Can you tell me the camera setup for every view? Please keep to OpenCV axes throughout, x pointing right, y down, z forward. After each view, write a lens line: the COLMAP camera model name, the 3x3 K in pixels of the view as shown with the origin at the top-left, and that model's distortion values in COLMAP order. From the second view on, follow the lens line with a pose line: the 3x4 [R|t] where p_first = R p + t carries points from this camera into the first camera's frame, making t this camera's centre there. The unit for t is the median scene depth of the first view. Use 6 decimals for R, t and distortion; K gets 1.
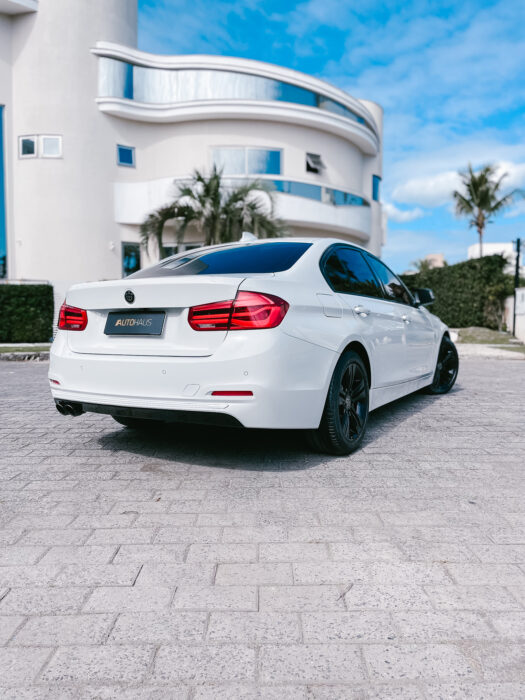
lens RADIAL K [[529.4, 0, 263.9], [0, 529.4, 345.0], [0, 0, 1]] dist [0.090716, -0.124462]
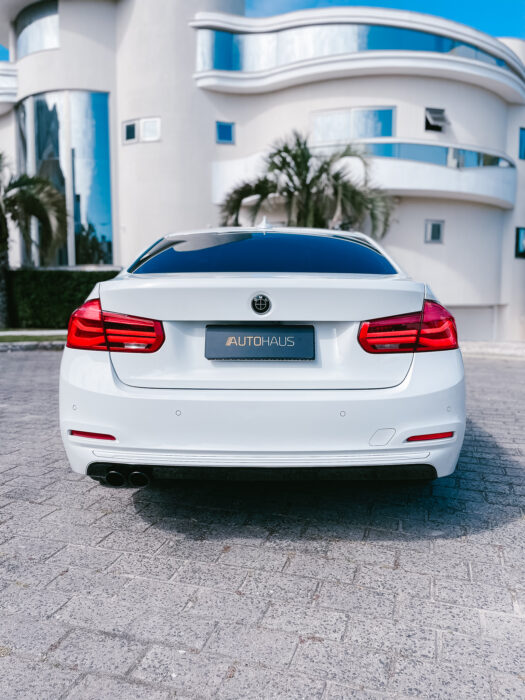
lens RADIAL K [[529.4, 0, 263.9], [0, 529.4, 345.0], [0, 0, 1]] dist [0.090716, -0.124462]
pose [[0.952049, 0.029455, -0.304525, 0.127993], [-0.018220, 0.999047, 0.039669, -0.016481], [0.305403, -0.032219, 0.951678, 0.119387]]
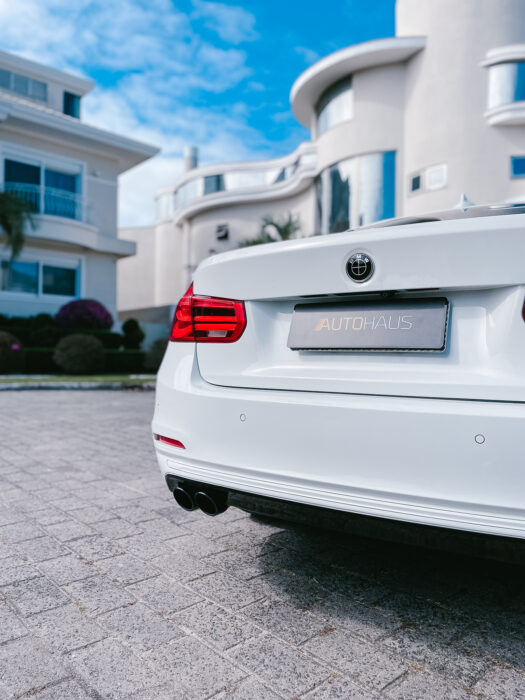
lens RADIAL K [[529.4, 0, 263.9], [0, 529.4, 345.0], [0, 0, 1]] dist [0.090716, -0.124462]
pose [[0.656735, -0.007283, -0.754086, 0.141023], [-0.044856, 0.997806, -0.048702, -0.005738], [0.752786, 0.065809, 0.654967, 0.163786]]
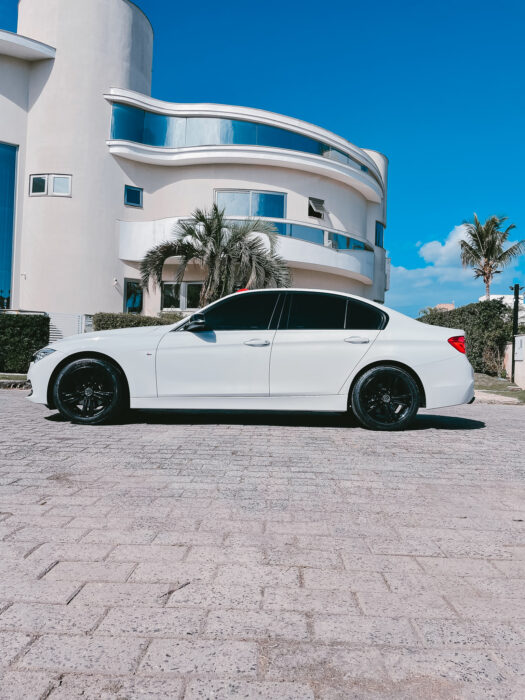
lens RADIAL K [[529.4, 0, 263.9], [0, 529.4, 345.0], [0, 0, 1]] dist [0.090716, -0.124462]
pose [[0.999298, 0.030458, -0.021809, 0.027837], [-0.032169, 0.996037, -0.082921, 0.010399], [0.019197, 0.083564, 0.996317, 0.005188]]
